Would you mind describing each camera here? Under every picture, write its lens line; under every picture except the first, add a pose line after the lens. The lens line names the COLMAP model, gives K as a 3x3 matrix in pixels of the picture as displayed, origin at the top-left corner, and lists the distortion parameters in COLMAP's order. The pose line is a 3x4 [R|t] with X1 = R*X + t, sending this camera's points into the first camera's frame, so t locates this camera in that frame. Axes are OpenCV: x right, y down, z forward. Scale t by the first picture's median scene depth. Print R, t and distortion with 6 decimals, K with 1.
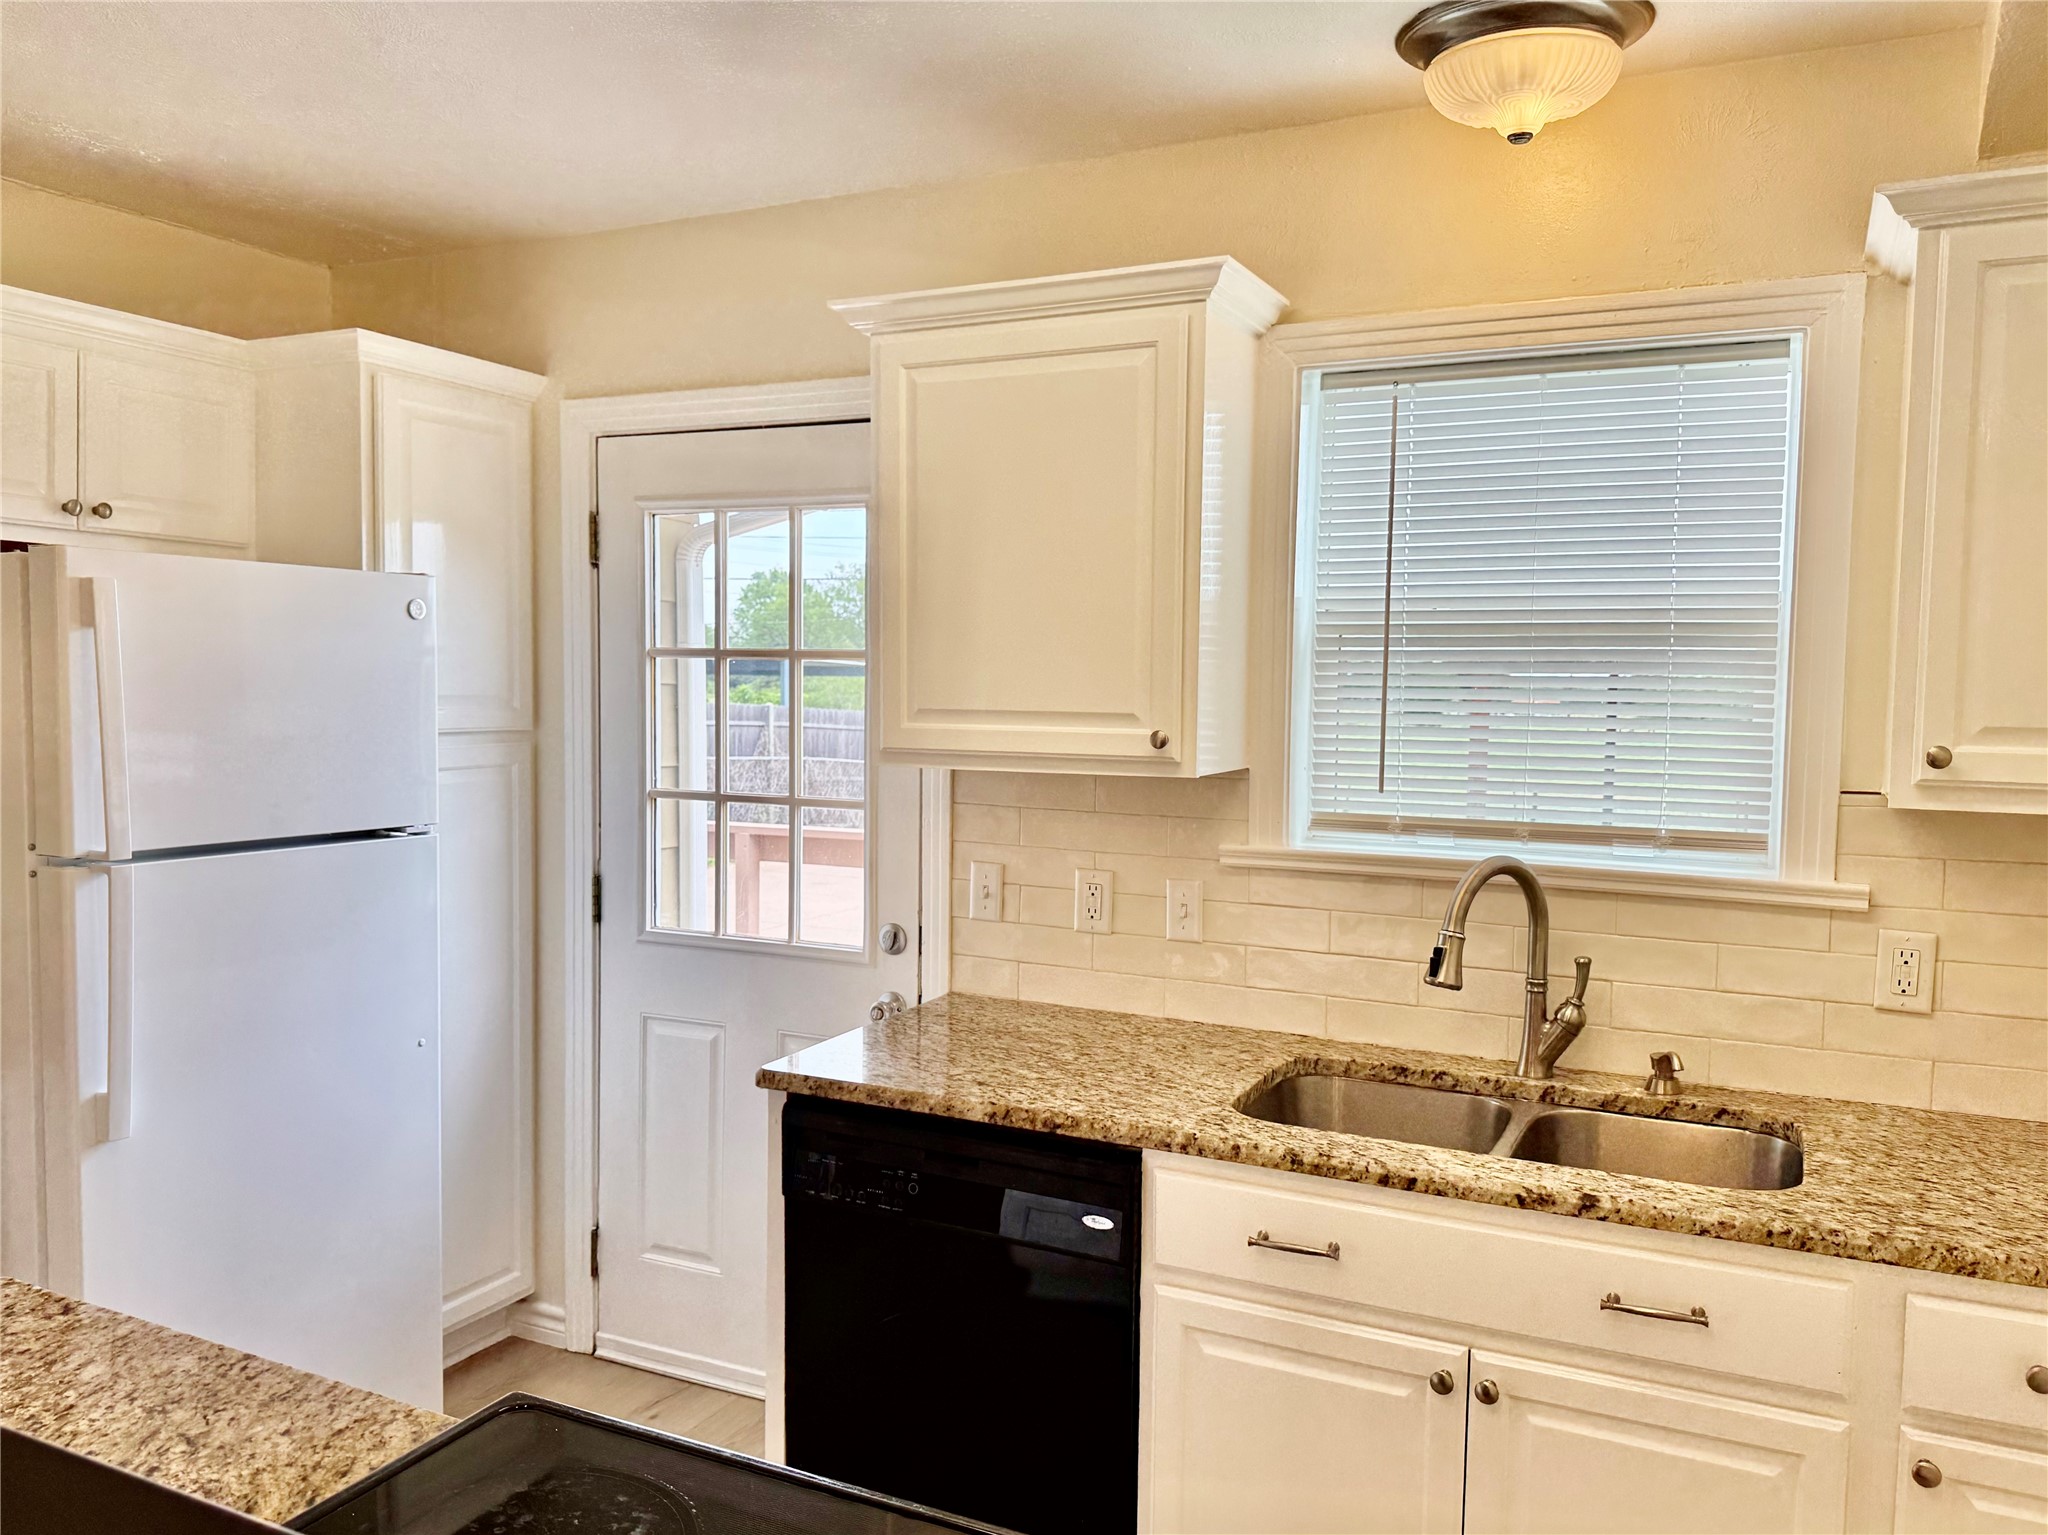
lens RADIAL K [[1567.6, 0, 994.0], [0, 1567.6, 773.7], [0, 0, 1]] dist [0.064051, -0.028234]
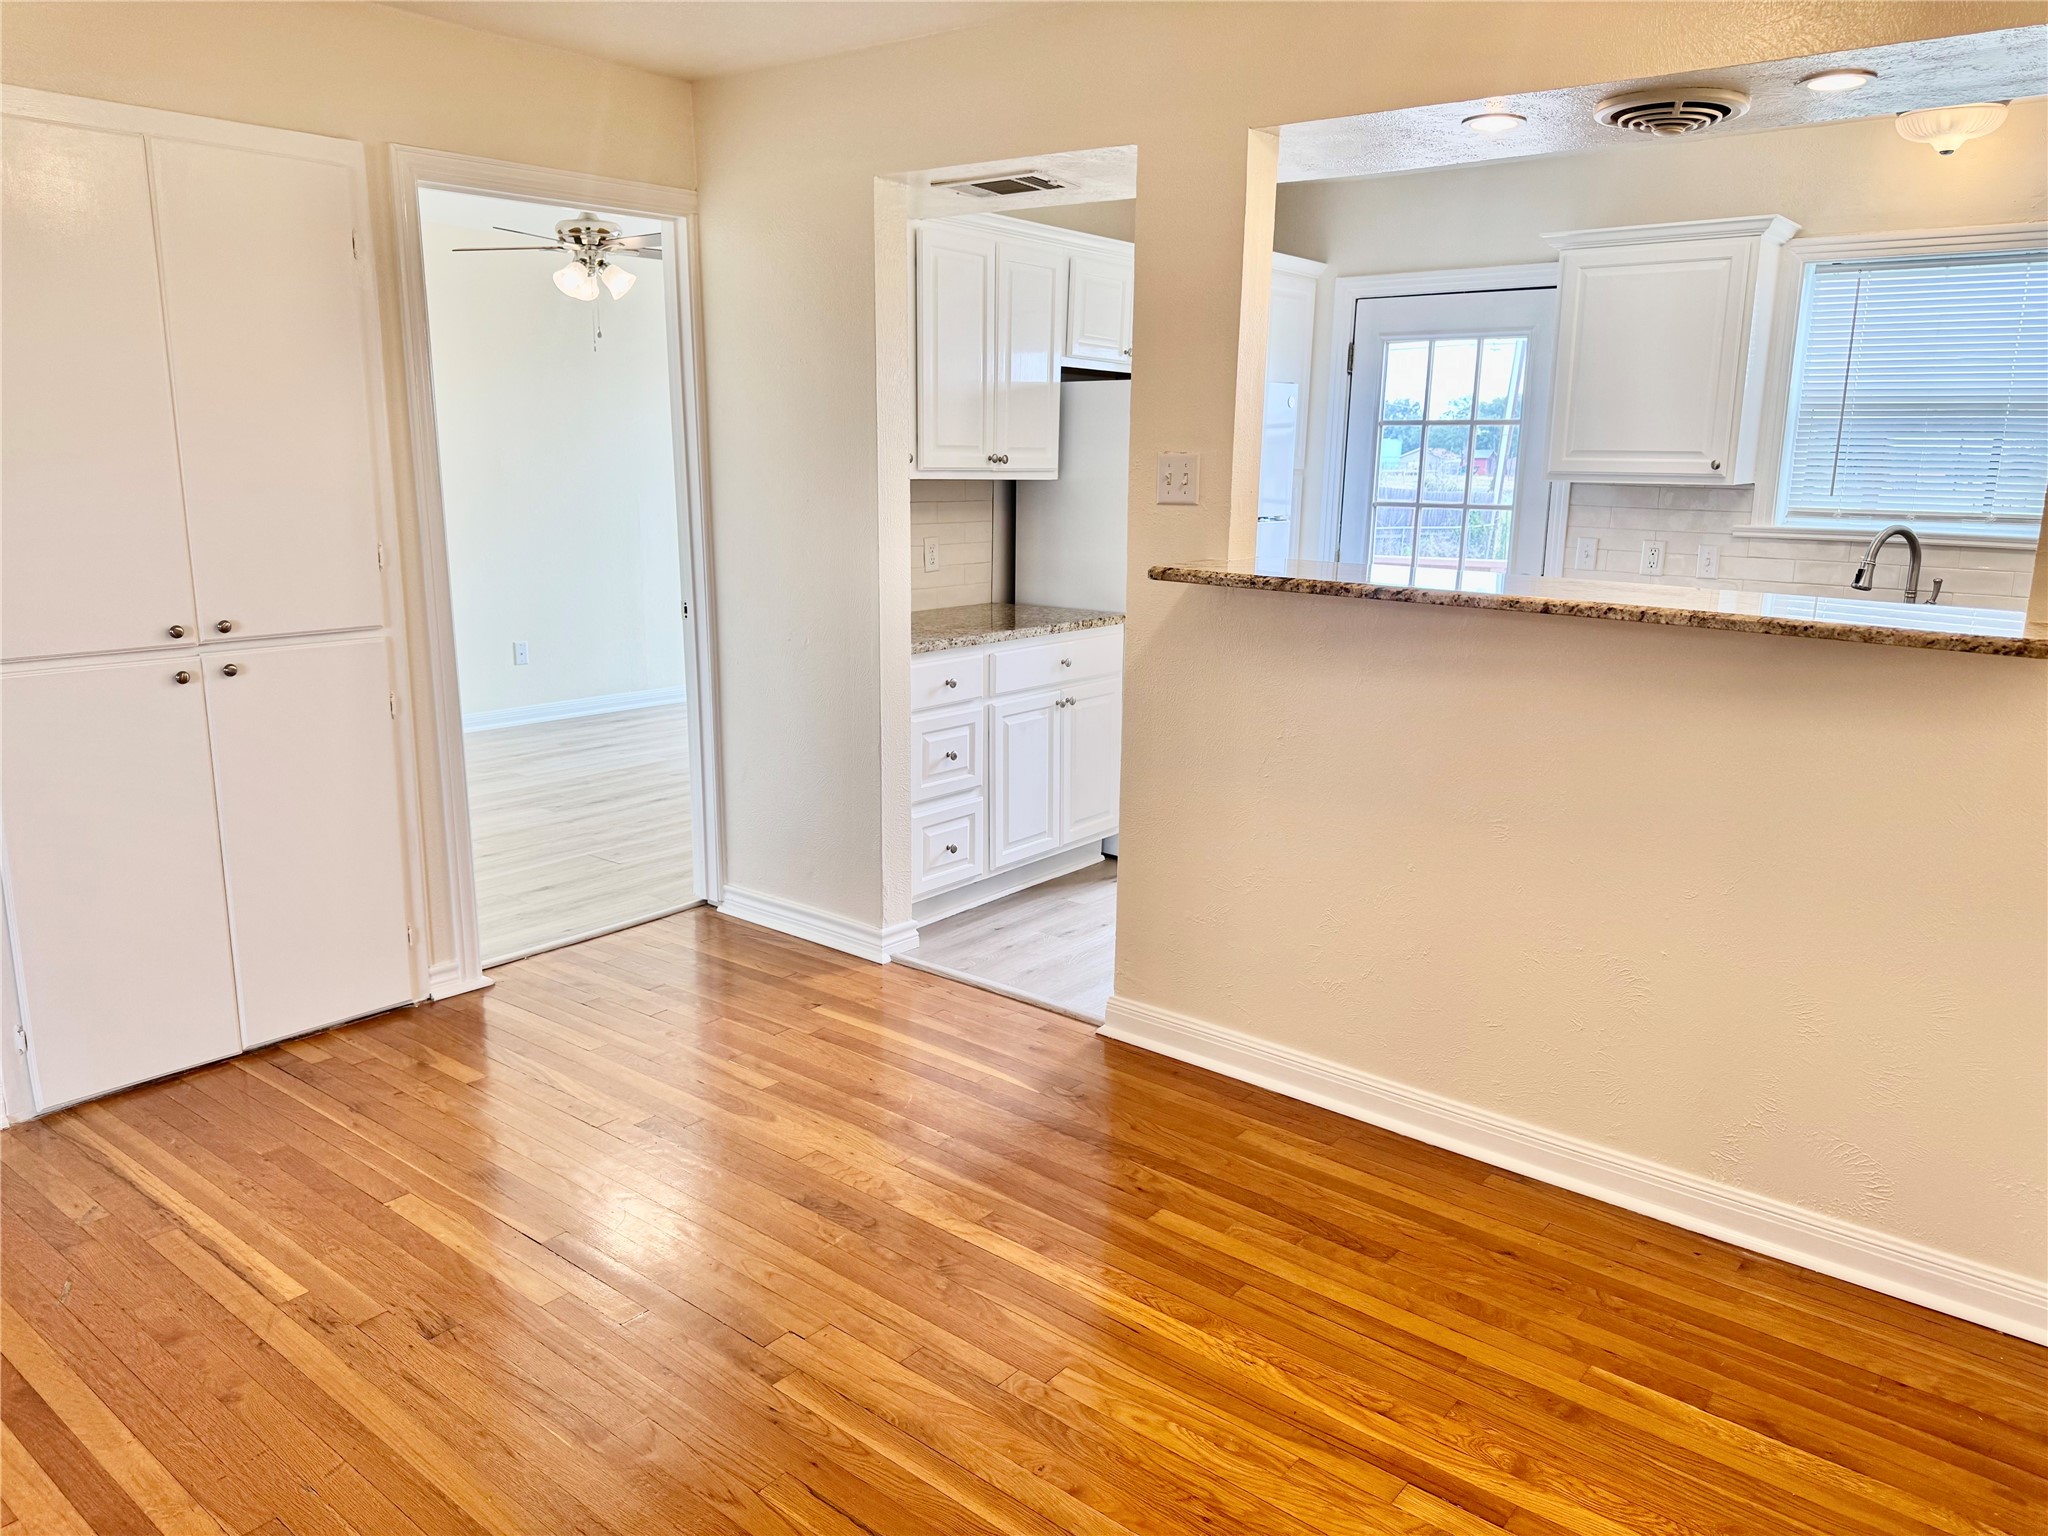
lens RADIAL K [[1453.3, 0, 1028.4], [0, 1453.3, 759.3], [0, 0, 1]] dist [0.054497, -0.051080]
pose [[0.978731, 0.044038, -0.200363, -0.350748], [-0.014002, 0.988749, 0.148924, 0.079812], [0.204667, -0.142952, 0.968337, -1.014799]]
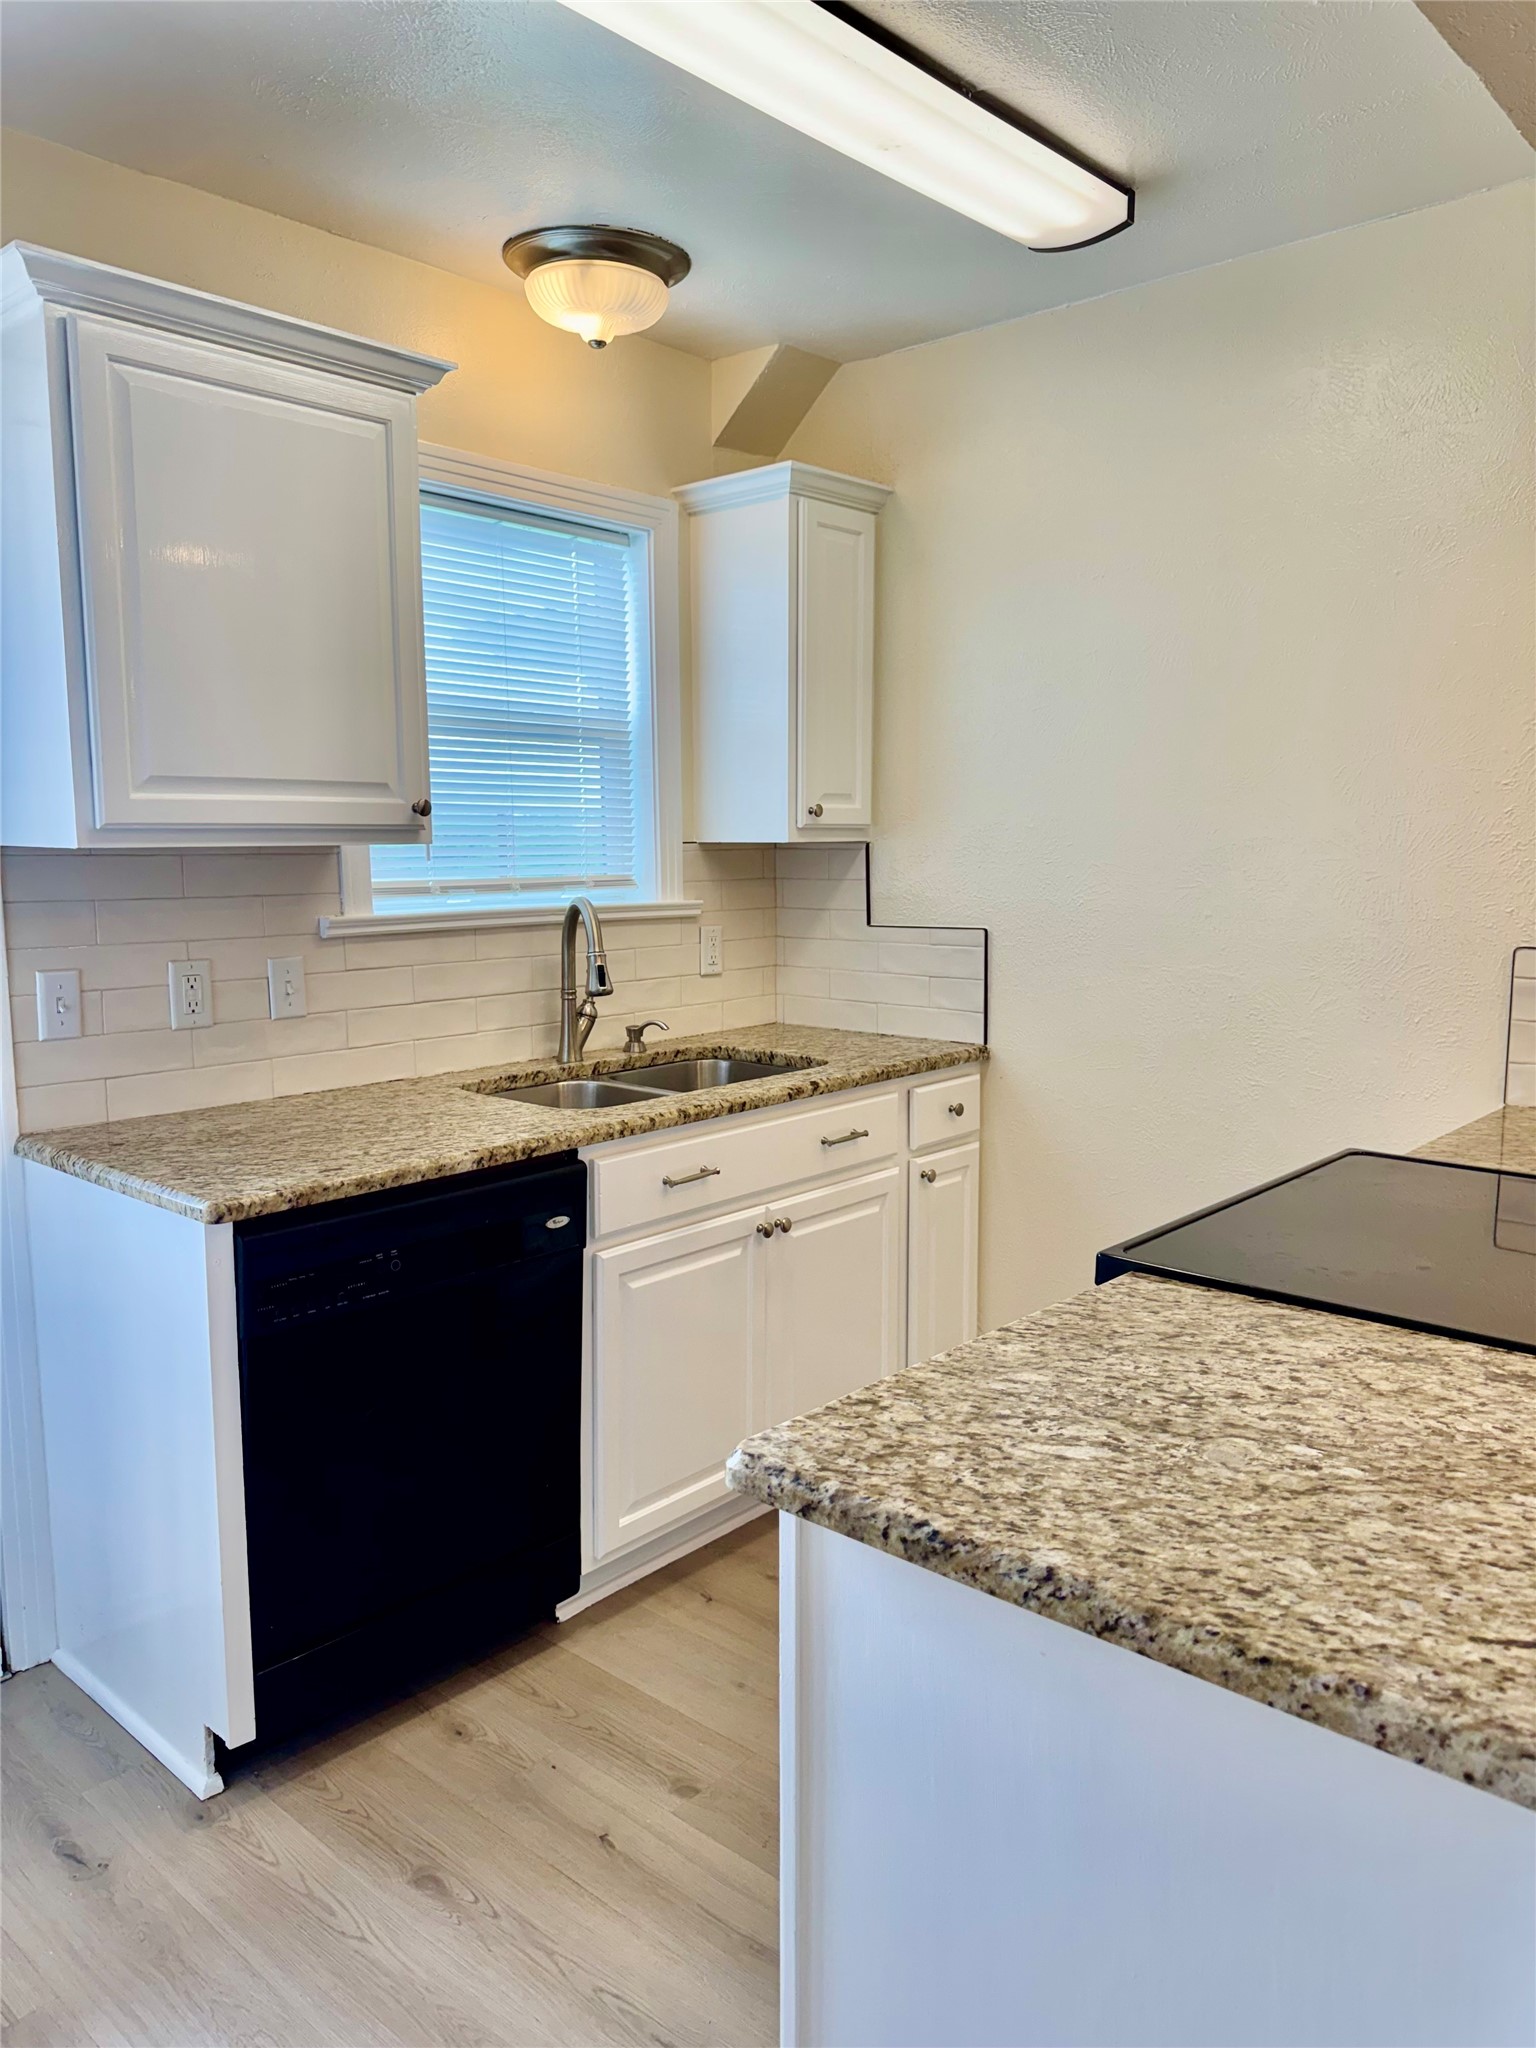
lens RADIAL K [[1453.3, 0, 763.6], [0, 1453.3, 1032.7], [0, 0, 1]] dist [0.054497, -0.051080]
pose [[0.253156, -0.141049, 0.957088, -0.800105], [0.071960, 0.989319, 0.126765, 0.020252], [-0.964745, 0.036781, 0.260602, 0.510366]]
